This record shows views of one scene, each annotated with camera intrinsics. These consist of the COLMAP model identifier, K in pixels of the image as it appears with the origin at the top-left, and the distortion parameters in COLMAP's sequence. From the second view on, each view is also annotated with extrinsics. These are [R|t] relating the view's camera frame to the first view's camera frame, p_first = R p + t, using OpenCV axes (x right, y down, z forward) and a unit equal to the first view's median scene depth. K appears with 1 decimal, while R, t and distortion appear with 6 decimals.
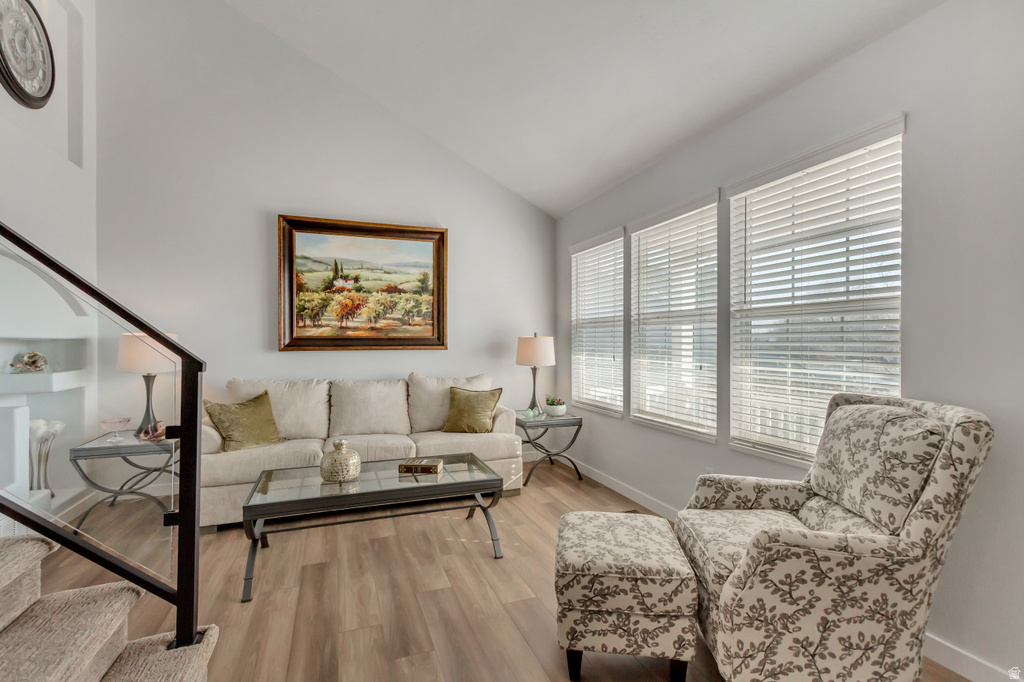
lens RADIAL K [[473.4, 0, 507.1], [0, 473.4, 340.6], [0, 0, 1]] dist [0.008707, 0.000038]
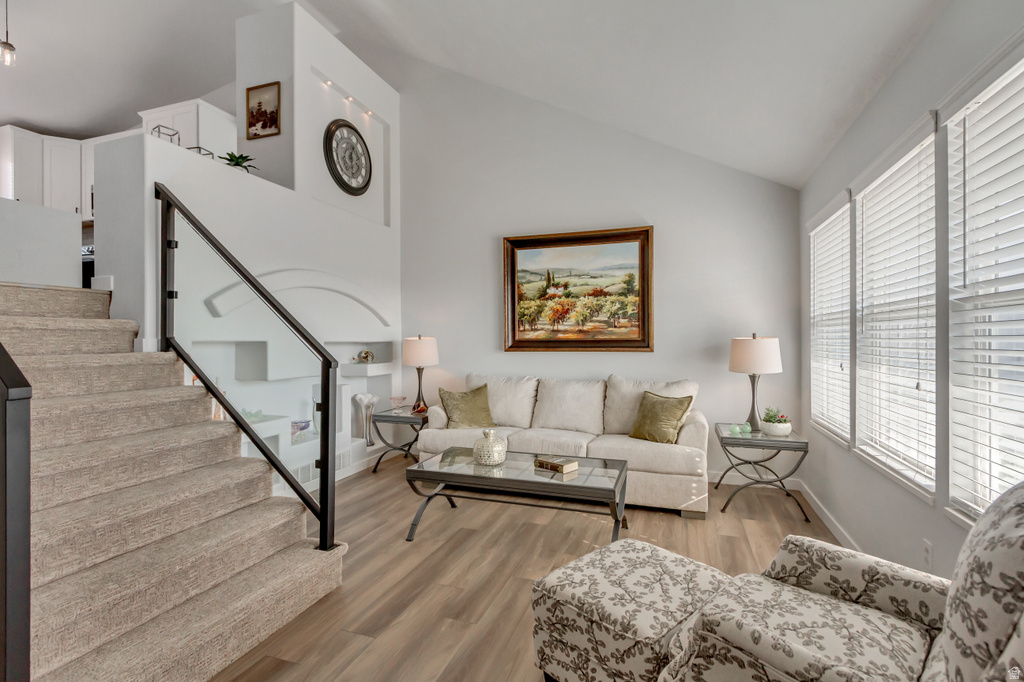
lens RADIAL K [[472.6, 0, 512.0], [0, 472.6, 341.0], [0, 0, 1]] dist [0.007036, -0.000926]
pose [[0.770425, -0.000380, -0.637530, 0.294699], [0.003269, 0.999989, 0.003354, -0.008386], [0.637522, -0.004668, 0.770418, 0.094382]]
